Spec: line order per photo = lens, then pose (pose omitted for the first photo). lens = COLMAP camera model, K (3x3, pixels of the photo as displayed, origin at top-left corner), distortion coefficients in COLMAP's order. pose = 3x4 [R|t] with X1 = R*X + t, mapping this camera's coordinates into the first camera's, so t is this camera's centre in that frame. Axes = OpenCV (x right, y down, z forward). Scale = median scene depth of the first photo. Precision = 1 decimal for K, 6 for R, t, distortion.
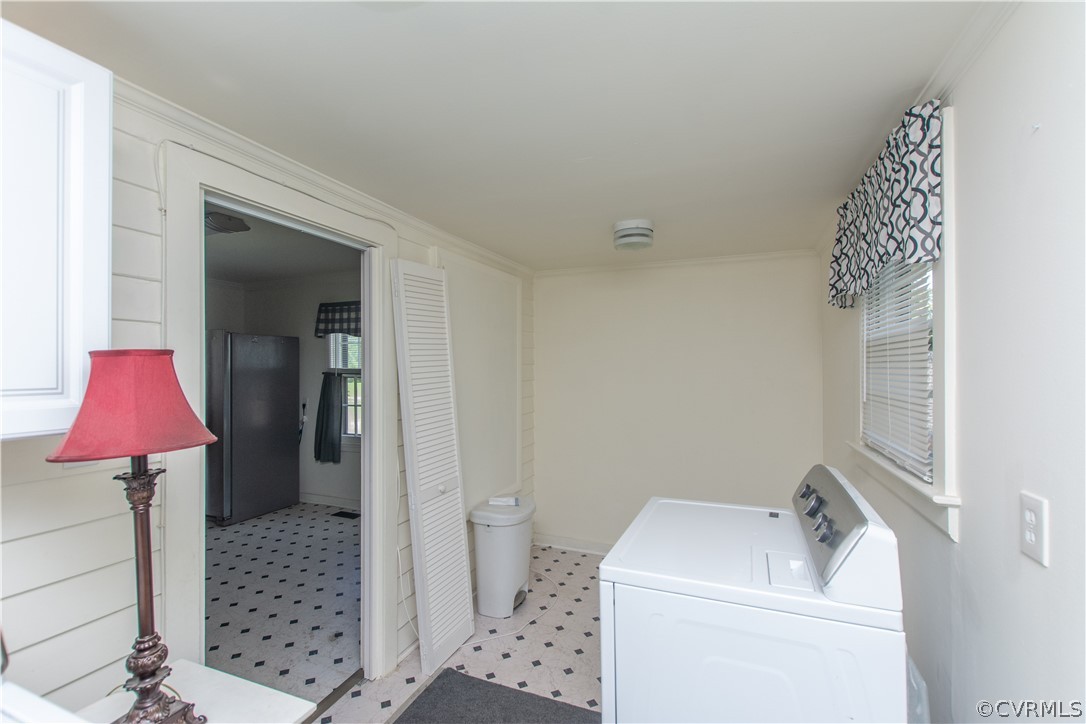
lens RADIAL K [[462.1, 0, 544.8], [0, 462.1, 366.4], [0, 0, 1]] dist [0.002555, -0.004411]
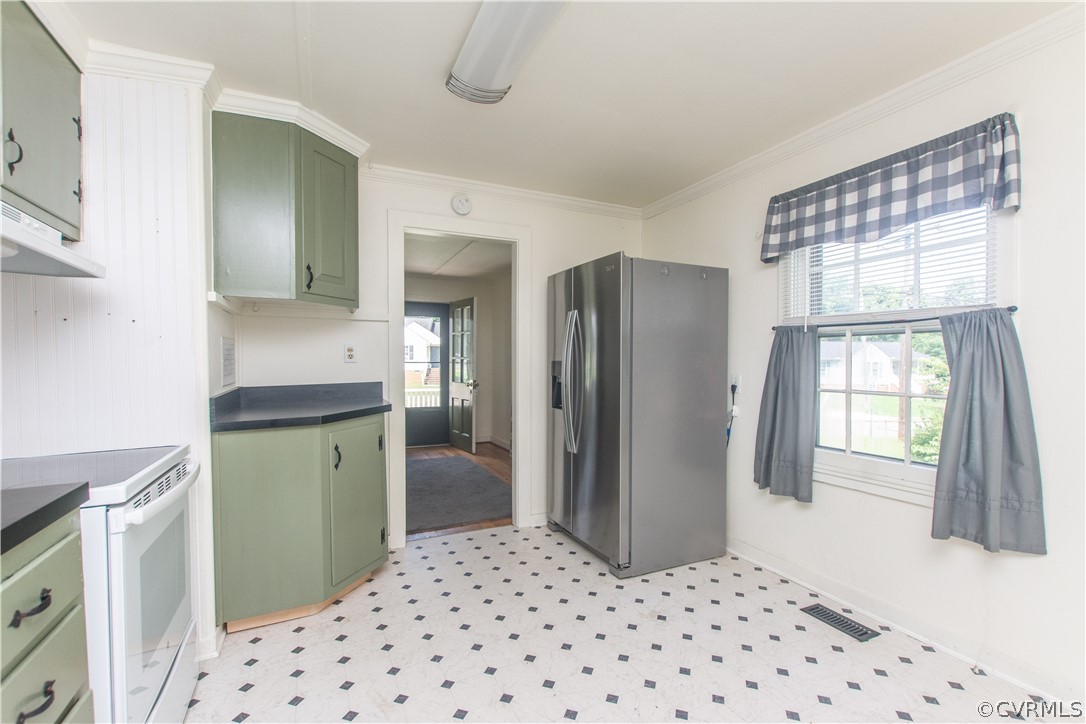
lens RADIAL K [[478.3, 0, 544.2], [0, 478.3, 365.9], [0, 0, 1]] dist [-0.036621, 0.005854]
pose [[0.739611, 0.014891, -0.672870, -0.311931], [-0.003035, 0.999819, 0.018791, 0.049322], [0.673028, -0.011856, 0.739522, 0.420594]]
